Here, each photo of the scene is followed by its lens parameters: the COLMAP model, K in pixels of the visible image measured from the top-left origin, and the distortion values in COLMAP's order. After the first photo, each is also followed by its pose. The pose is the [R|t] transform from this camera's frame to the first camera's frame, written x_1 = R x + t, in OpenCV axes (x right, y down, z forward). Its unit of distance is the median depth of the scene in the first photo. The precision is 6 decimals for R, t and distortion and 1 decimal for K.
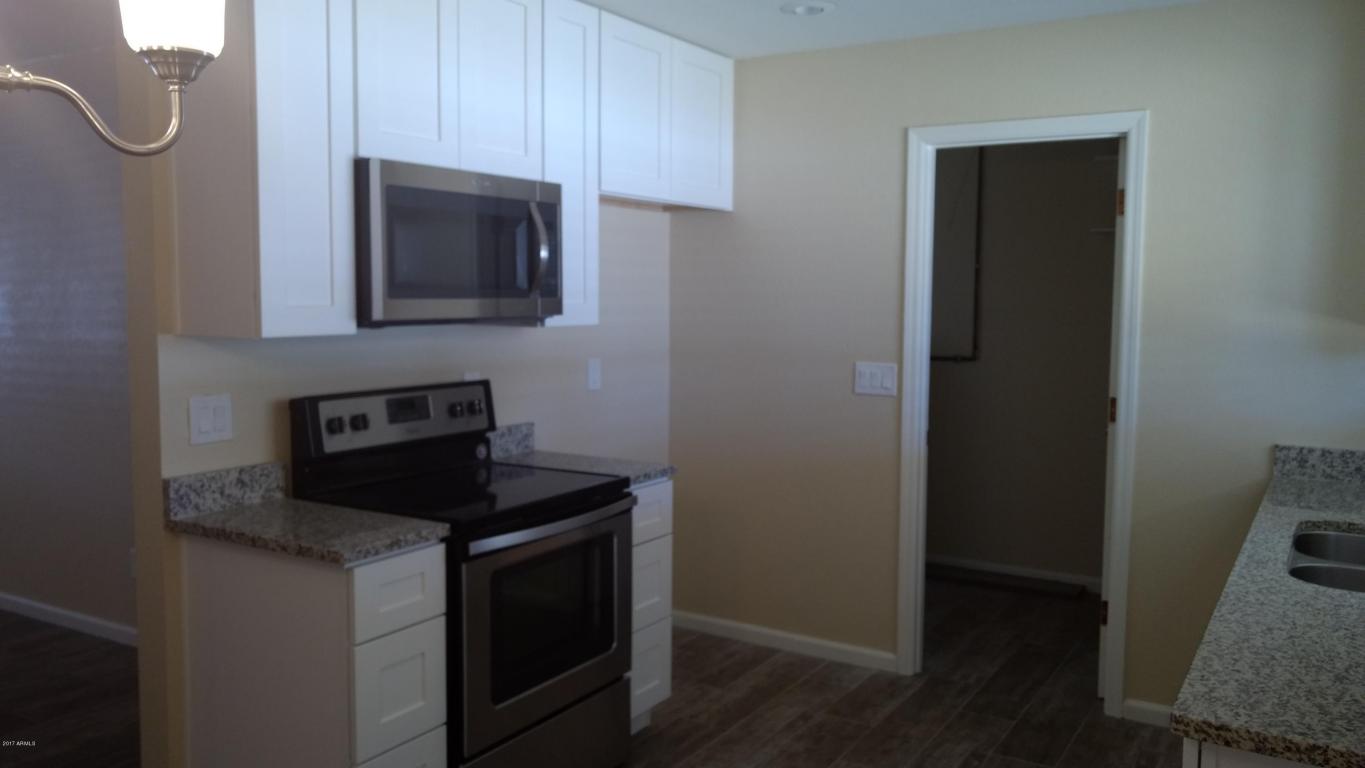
lens RADIAL K [[1087.3, 0, 682.5], [0, 1087.3, 384.0], [0, 0, 1]] dist [0.029837, 0.004901]
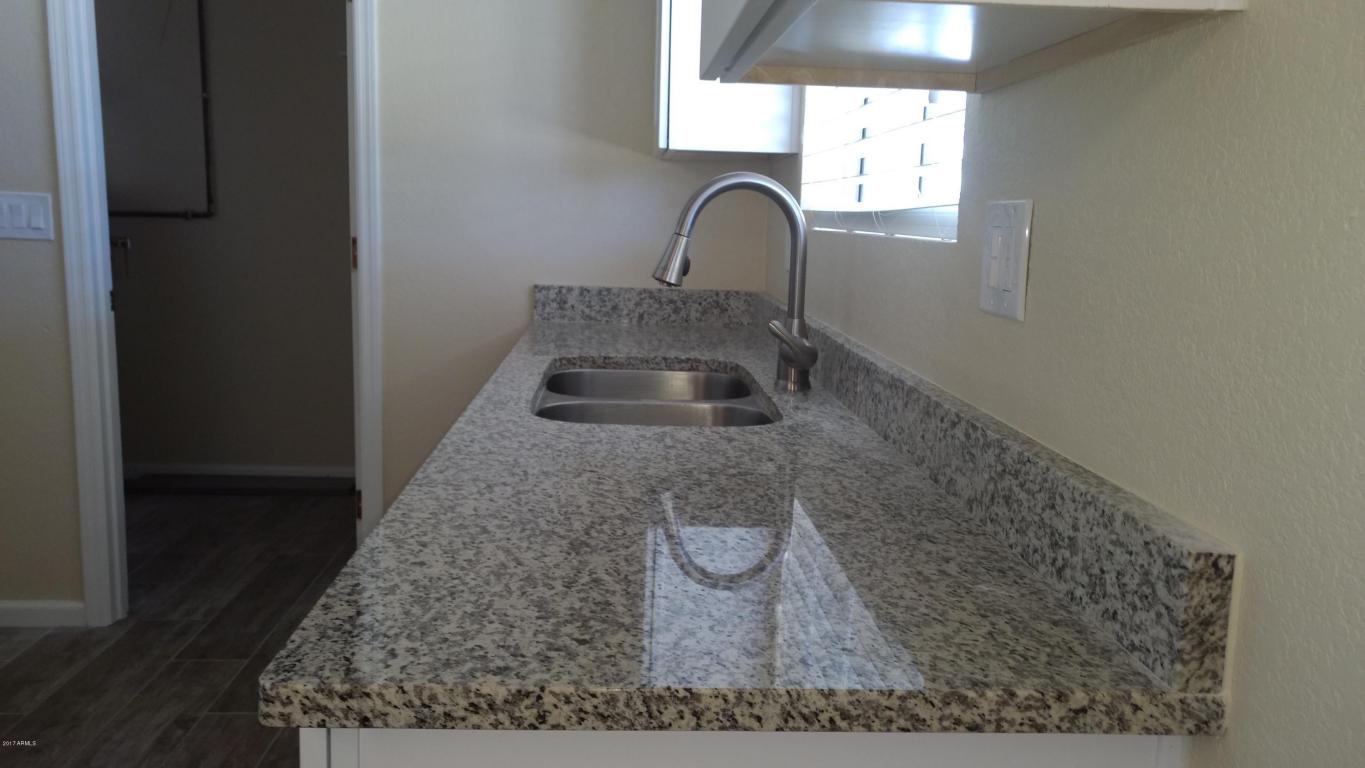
lens RADIAL K [[1074.5, 0, 707.8], [0, 1074.5, 386.8], [0, 0, 1]] dist [-0.010058, 0.052105]
pose [[0.808601, -0.072738, 0.583844, 0.245664], [0.022623, 0.995439, 0.092684, 0.098182], [-0.587922, -0.061736, 0.806558, 0.377426]]
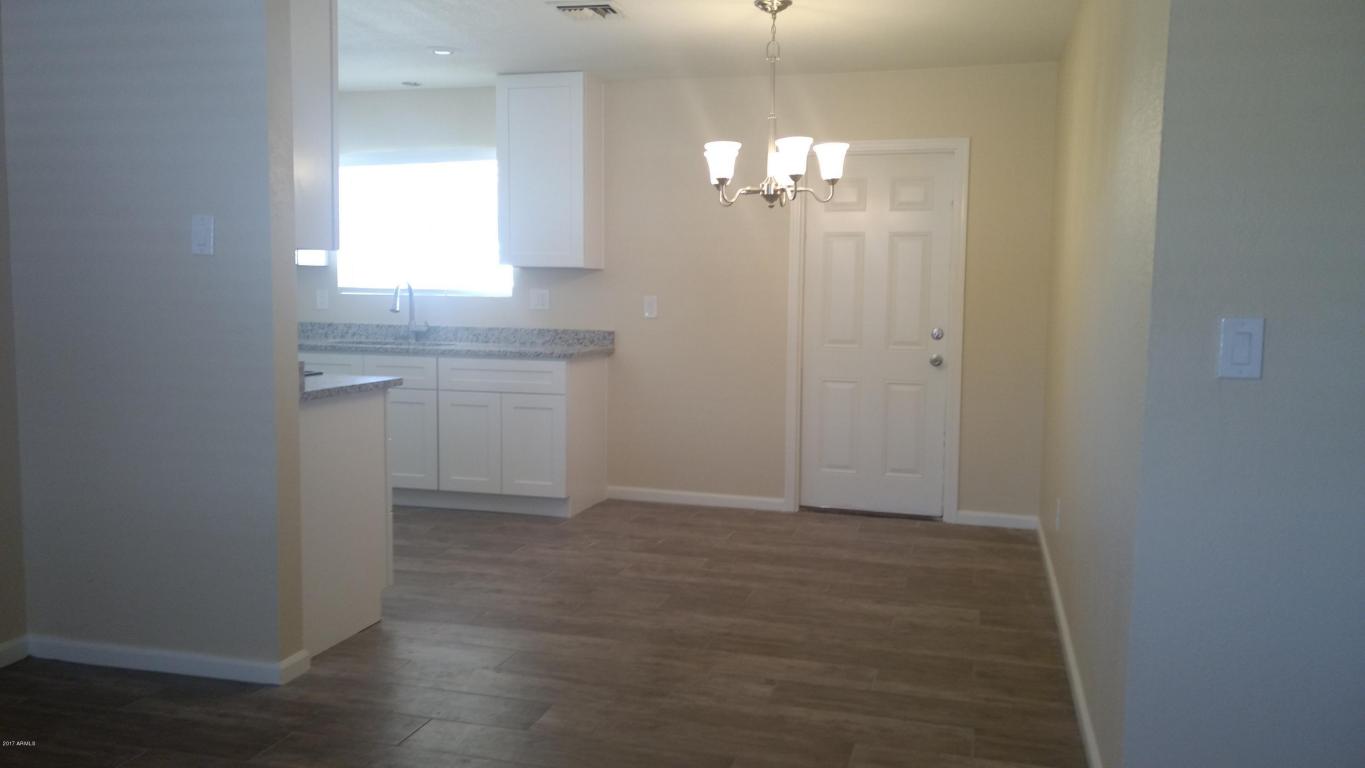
lens RADIAL K [[1087.3, 0, 682.5], [0, 1087.3, 384.0], [0, 0, 1]] dist [0.029837, 0.004901]
pose [[-0.279879, -0.094406, 0.955382, -2.361446], [0.066004, 0.990906, 0.117252, -0.007926], [-0.957764, 0.095875, -0.271102, 1.198739]]
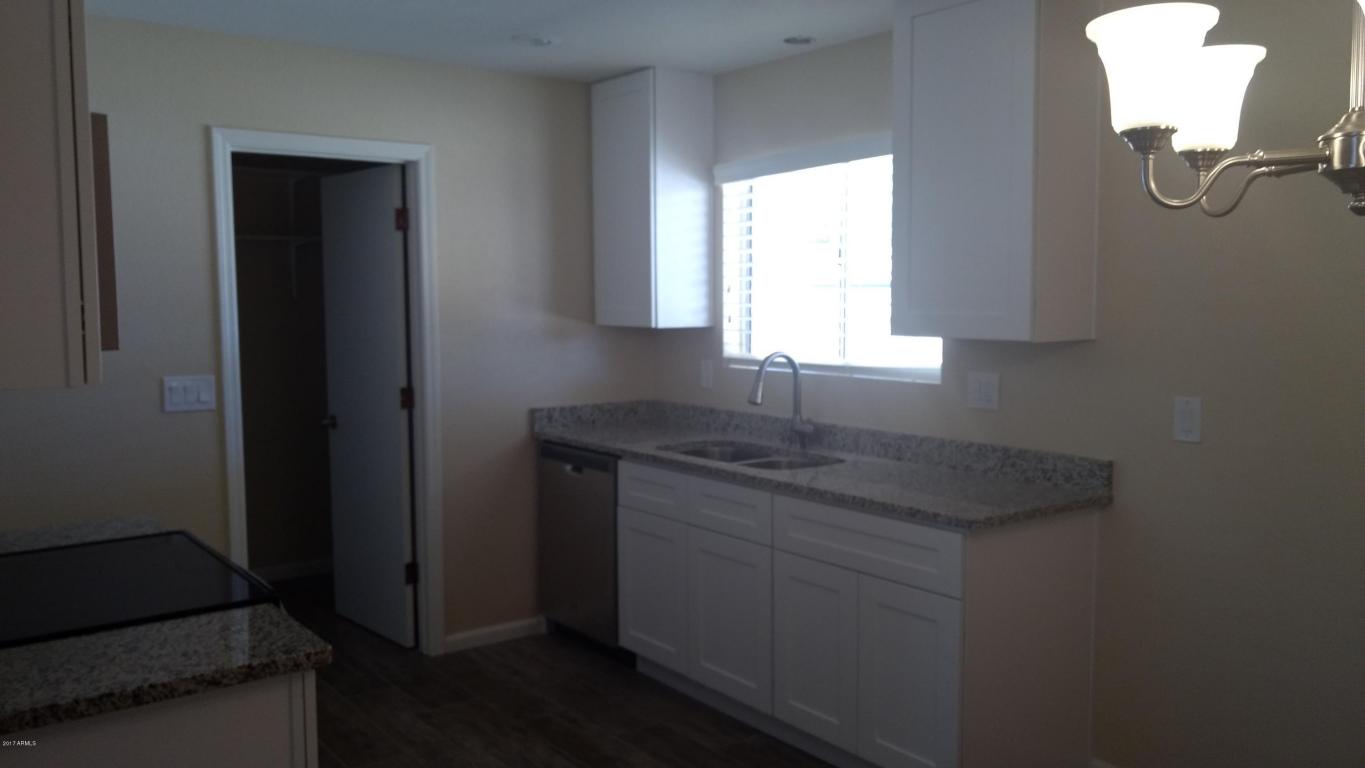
lens RADIAL K [[1087.3, 0, 682.5], [0, 1087.3, 384.0], [0, 0, 1]] dist [0.029837, 0.004901]
pose [[0.355241, -0.084725, 0.930927, -1.061293], [0.084757, 0.994701, 0.058186, -0.061793], [-0.930924, 0.058232, 0.360540, 0.554826]]
